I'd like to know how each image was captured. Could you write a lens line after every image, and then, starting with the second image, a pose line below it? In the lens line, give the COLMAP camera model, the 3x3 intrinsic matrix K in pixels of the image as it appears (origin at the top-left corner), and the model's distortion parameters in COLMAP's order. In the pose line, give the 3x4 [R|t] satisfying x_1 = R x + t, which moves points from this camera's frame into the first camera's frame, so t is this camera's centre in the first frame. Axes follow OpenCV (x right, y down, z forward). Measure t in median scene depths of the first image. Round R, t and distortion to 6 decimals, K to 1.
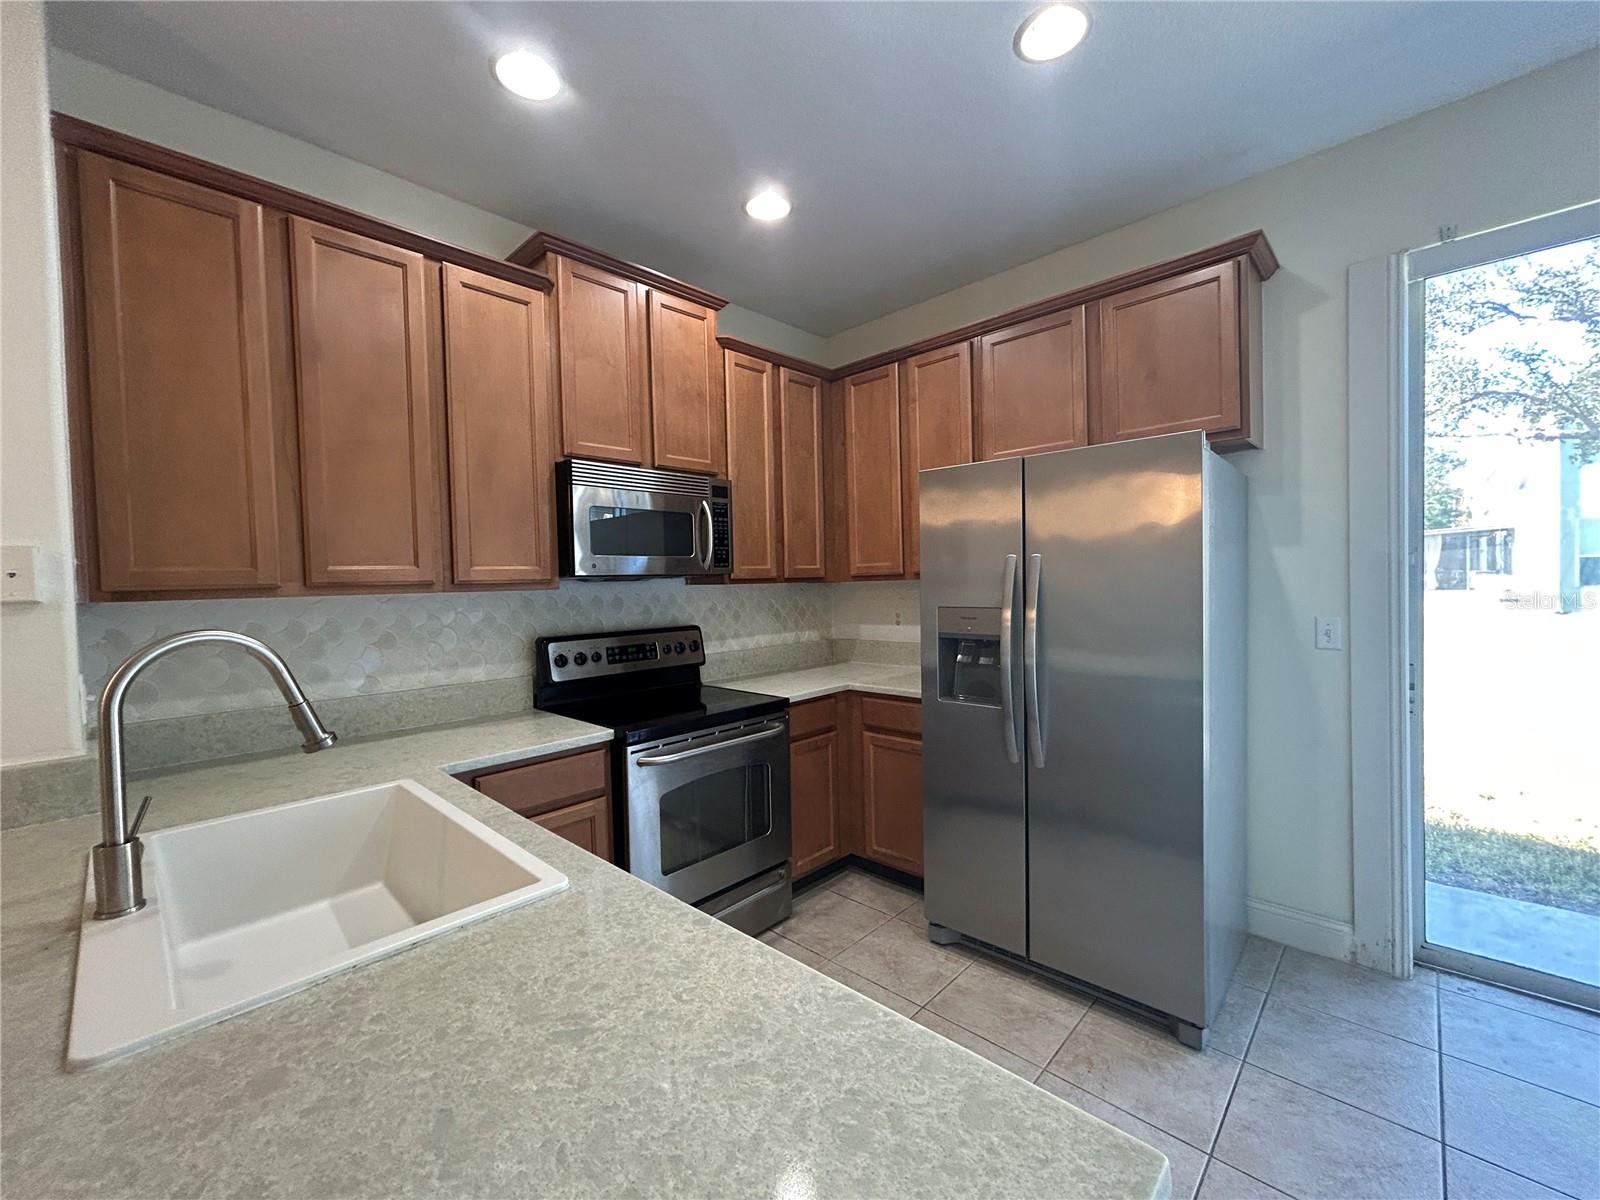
lens RADIAL K [[646.4, 0, 801.7], [0, 646.4, 598.8], [0, 0, 1]] dist [0.000924, -0.000319]
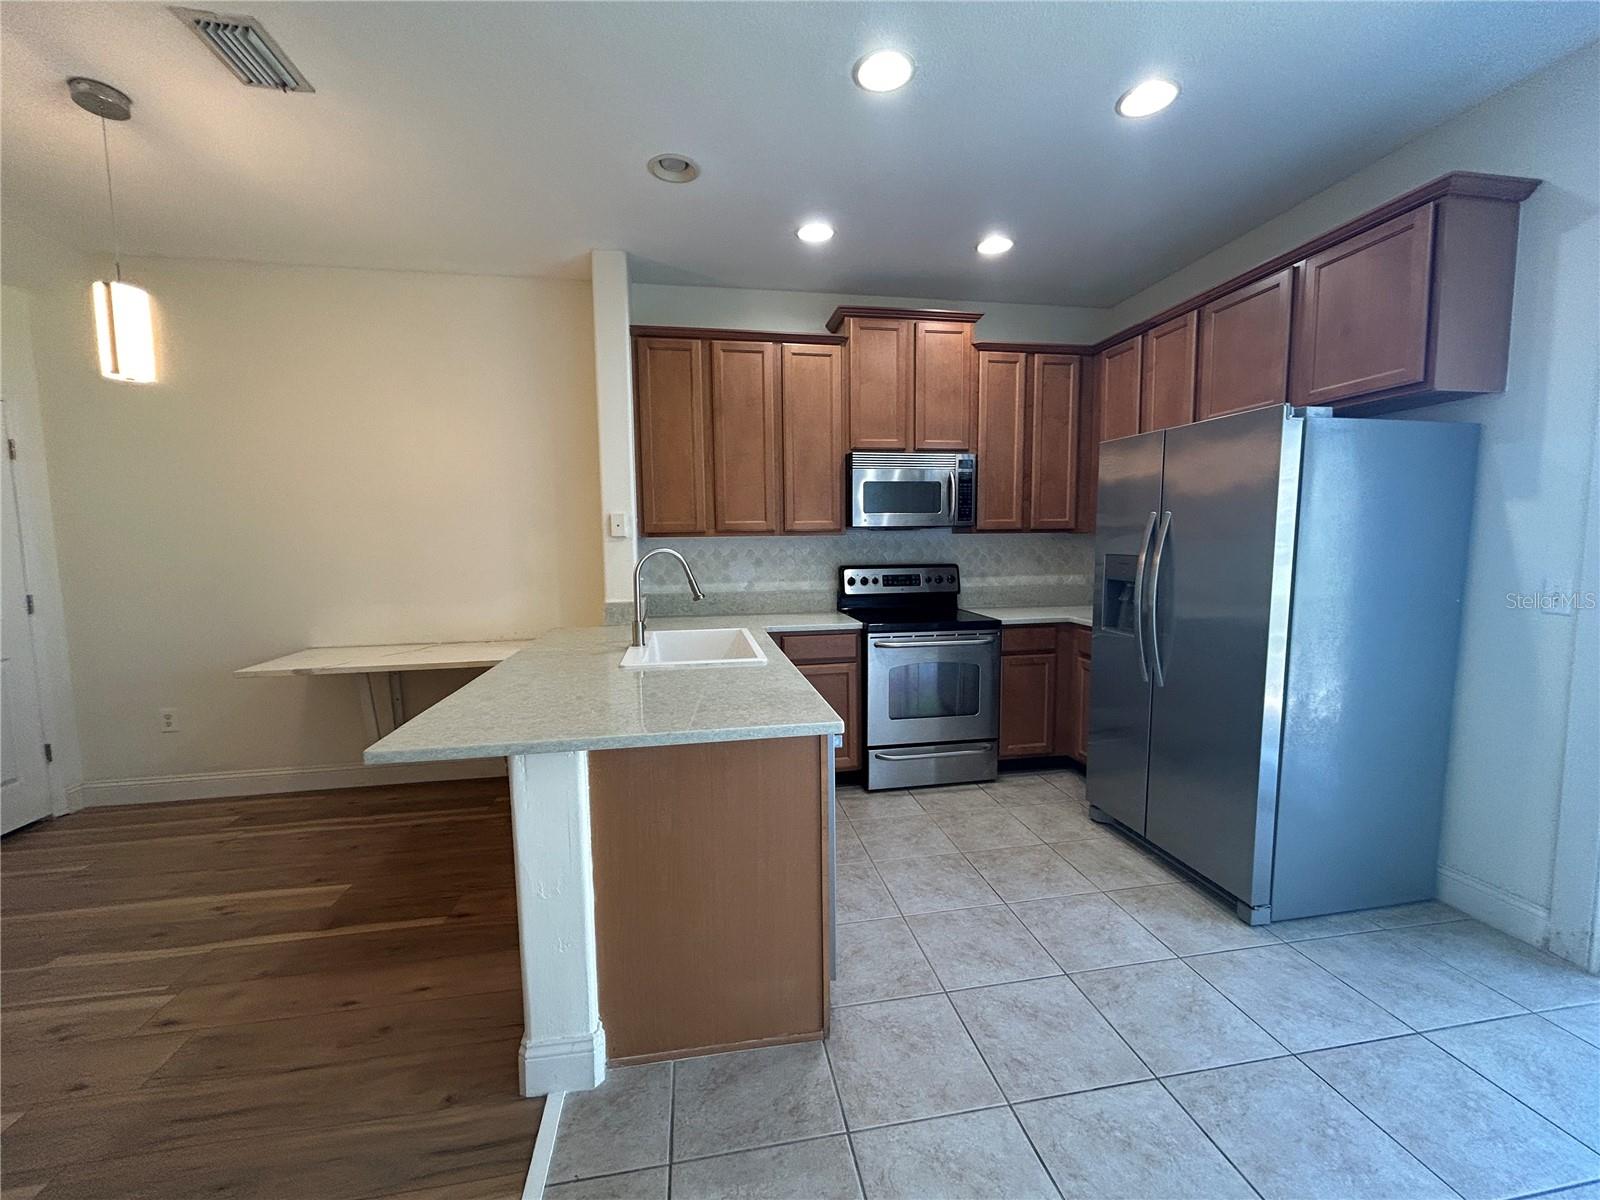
lens RADIAL K [[646.4, 0, 805.0], [0, 646.4, 598.4], [0, 0, 1]] dist [0.000924, -0.000319]
pose [[0.807539, 0.072833, -0.585300, 0.498447], [-0.025866, 0.995765, 0.088223, 0.002702], [0.589246, -0.056104, 0.806003, -0.355789]]
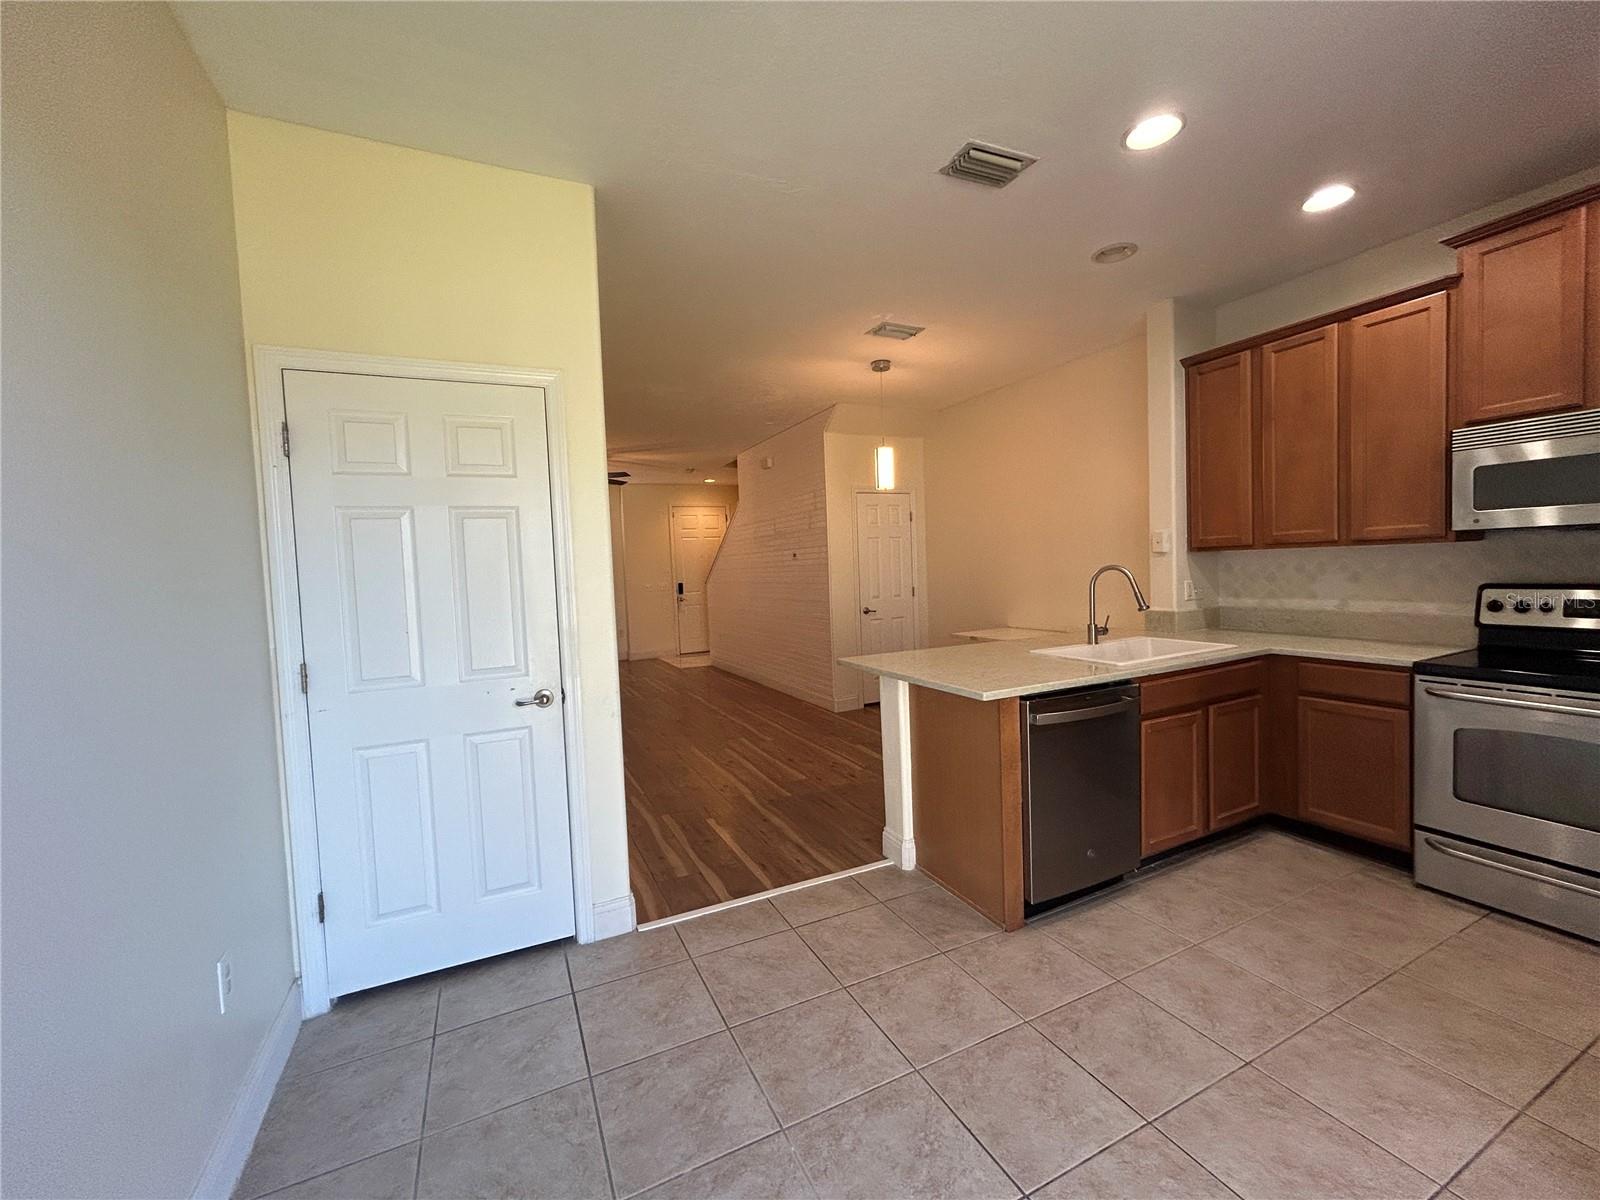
lens RADIAL K [[646.4, 0, 804.1], [0, 646.4, 598.4], [0, 0, 1]] dist [0.000924, -0.000319]
pose [[-0.345558, 0.088378, -0.934226, 1.162989], [0.025212, 0.996070, 0.084903, -0.043127], [0.938059, 0.005785, -0.346428, 0.315305]]
